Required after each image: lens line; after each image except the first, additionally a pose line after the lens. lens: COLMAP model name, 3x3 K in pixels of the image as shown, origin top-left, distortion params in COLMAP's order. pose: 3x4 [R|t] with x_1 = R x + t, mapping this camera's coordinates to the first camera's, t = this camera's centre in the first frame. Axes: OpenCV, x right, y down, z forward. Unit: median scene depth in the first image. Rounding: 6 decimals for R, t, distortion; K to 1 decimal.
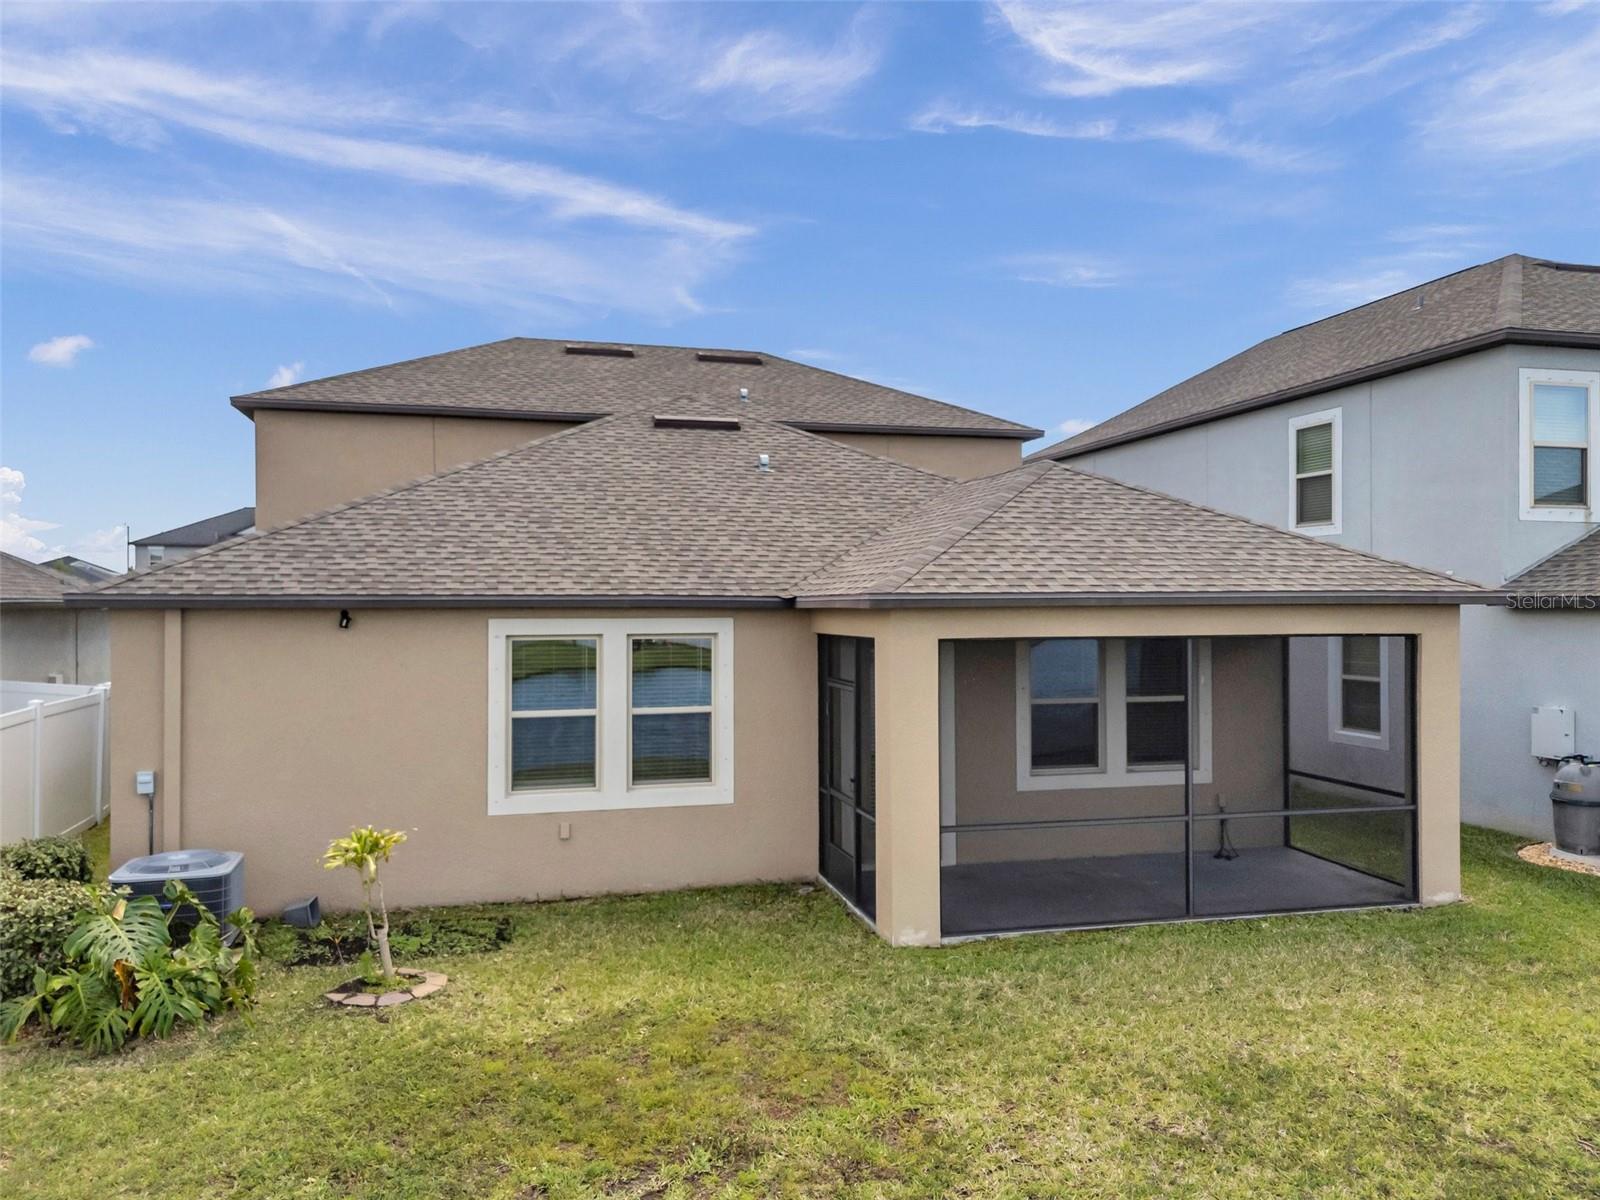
lens RADIAL K [[1181.3, 0, 814.5], [0, 1181.3, 601.5], [0, 0, 1]] dist [0.061700, -0.060712]
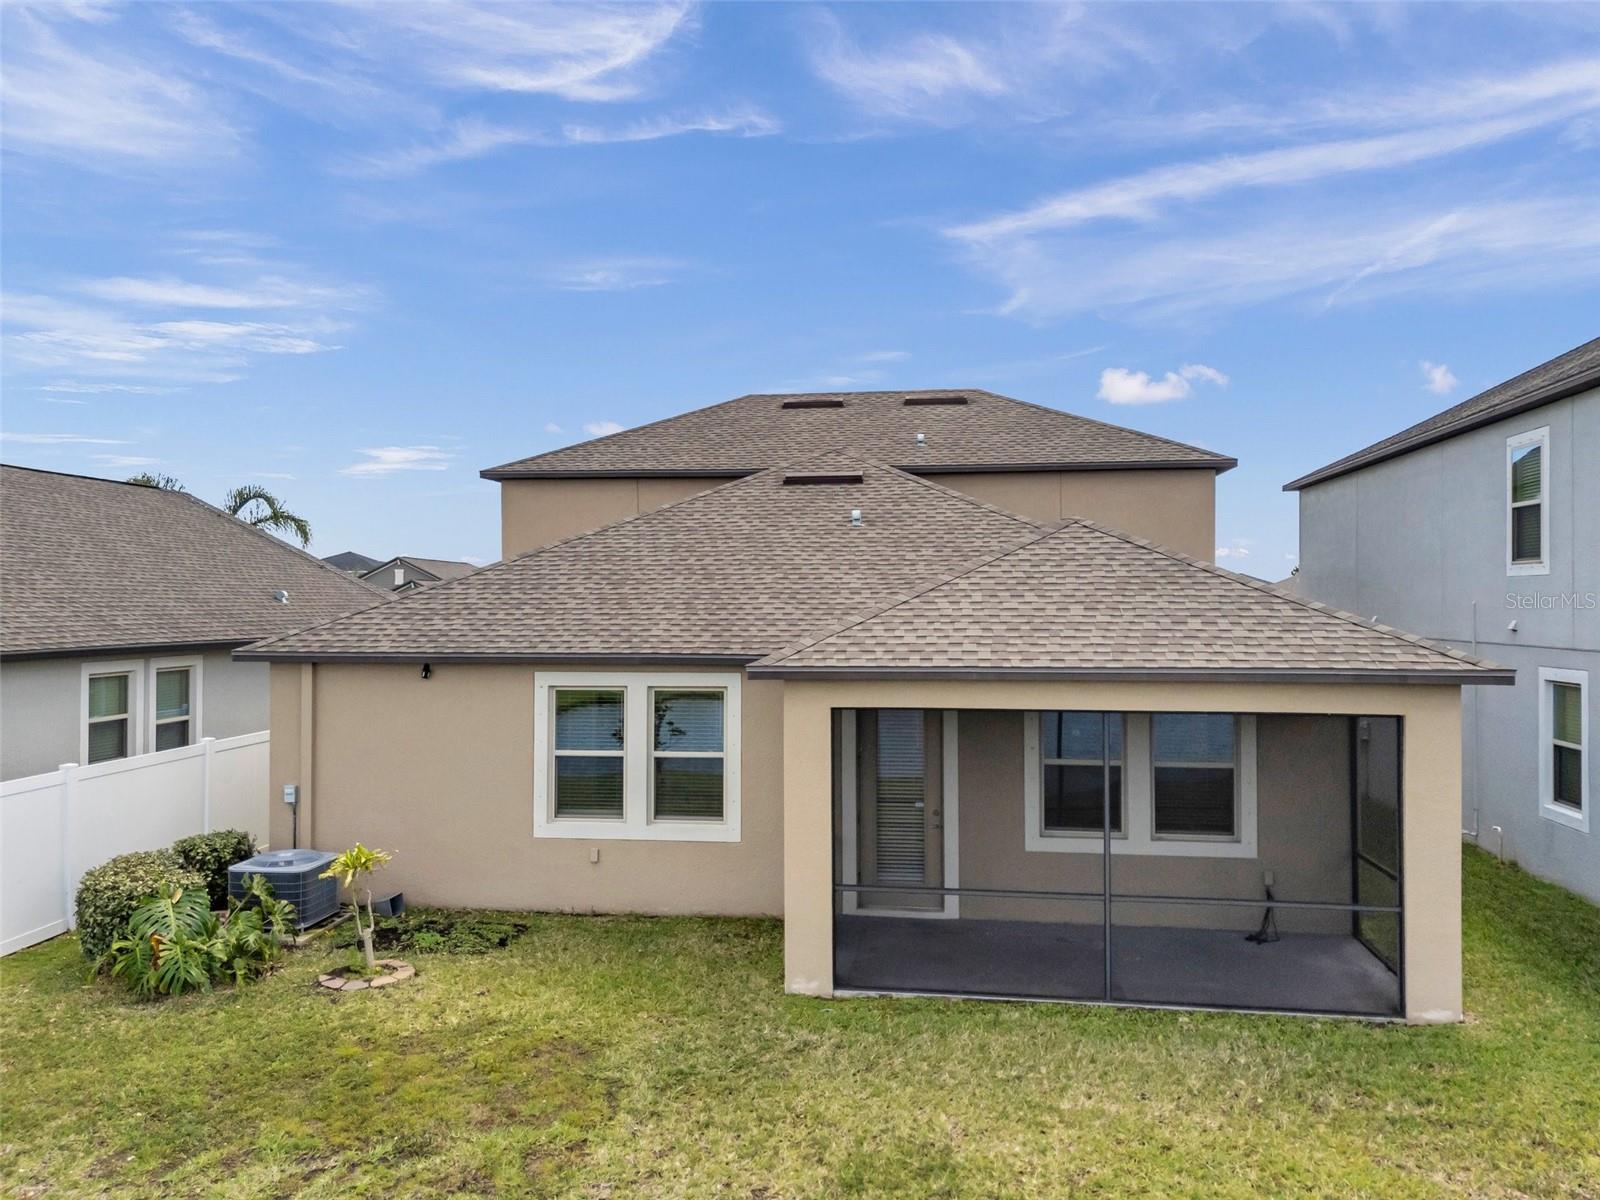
lens RADIAL K [[1171.6, 0, 814.7], [0, 1171.6, 598.5], [0, 0, 1]] dist [0.066758, -0.057618]
pose [[0.924341, 0.000086, -0.381568, 0.445036], [-0.001181, 0.999996, -0.002634, -0.057395], [0.381566, 0.002886, 0.924337, 0.016827]]
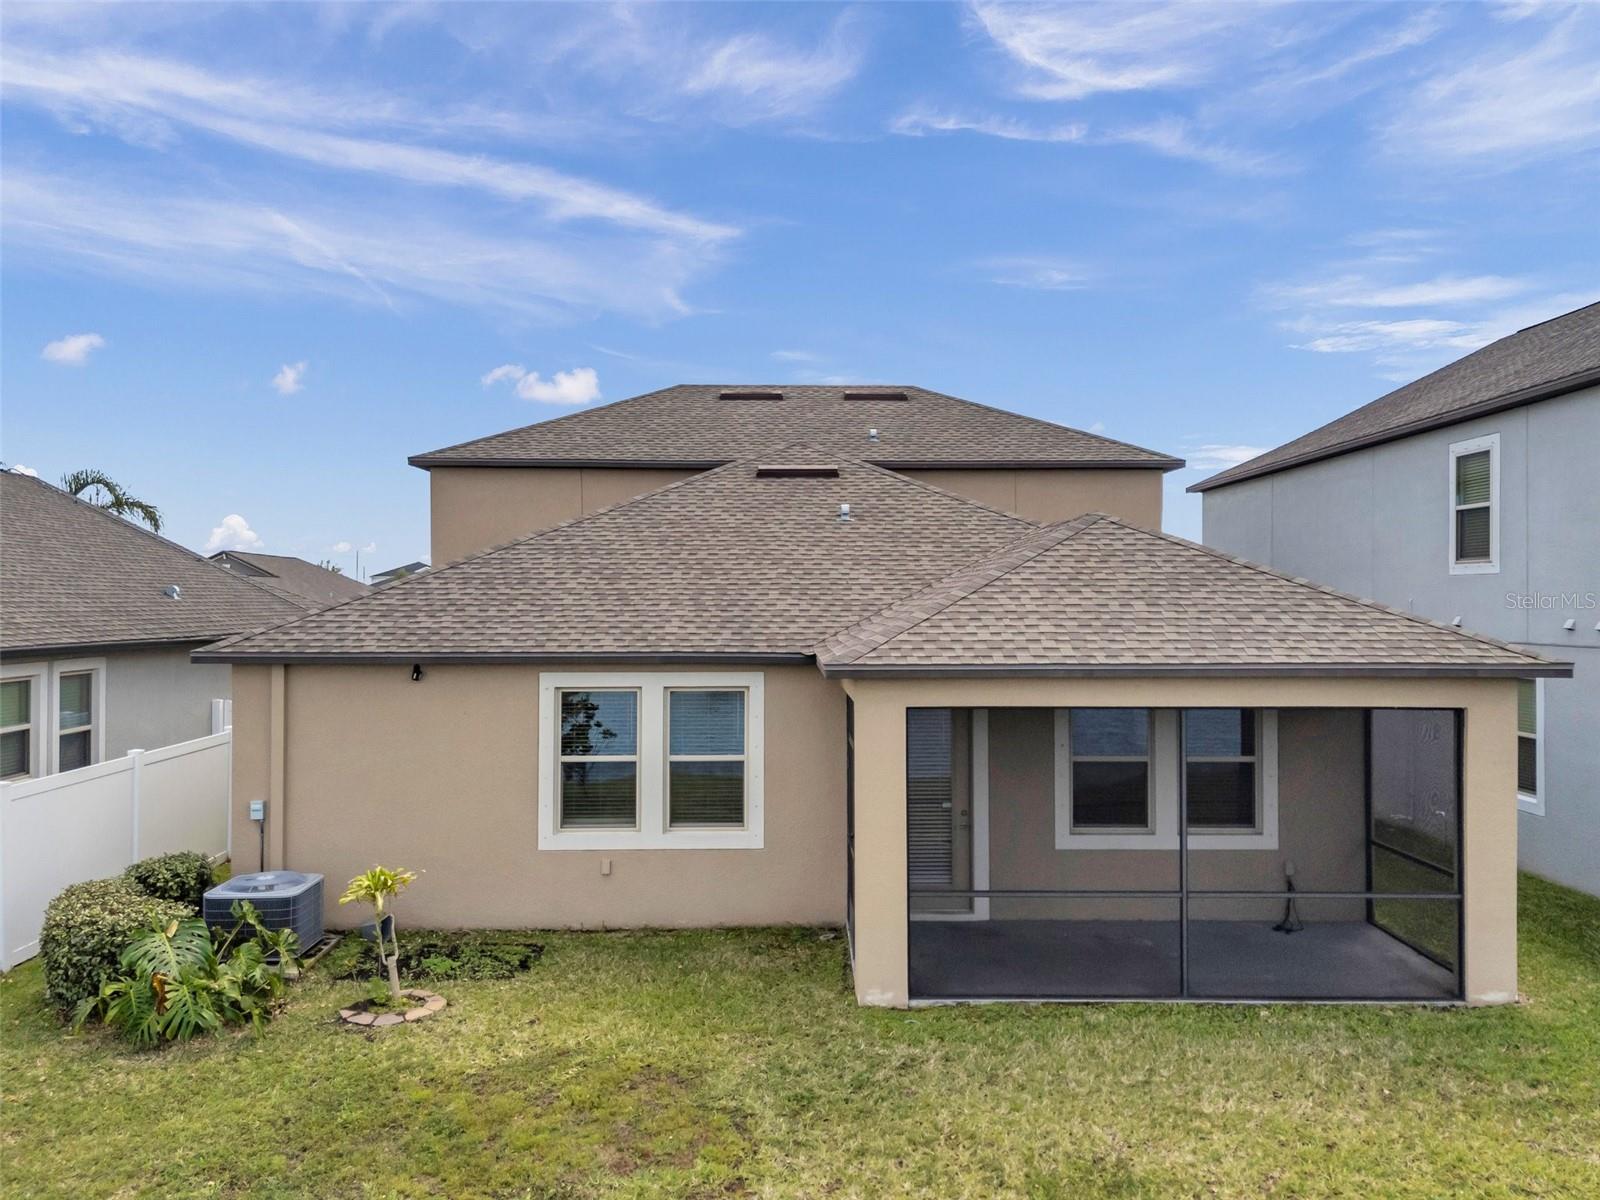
lens RADIAL K [[1171.6, 0, 814.7], [0, 1171.6, 598.5], [0, 0, 1]] dist [0.066758, -0.057618]
pose [[0.970534, 0.001988, -0.240957, 0.245603], [-0.002401, 0.999996, -0.001420, -0.054809], [0.240954, 0.001956, 0.970535, -0.005946]]
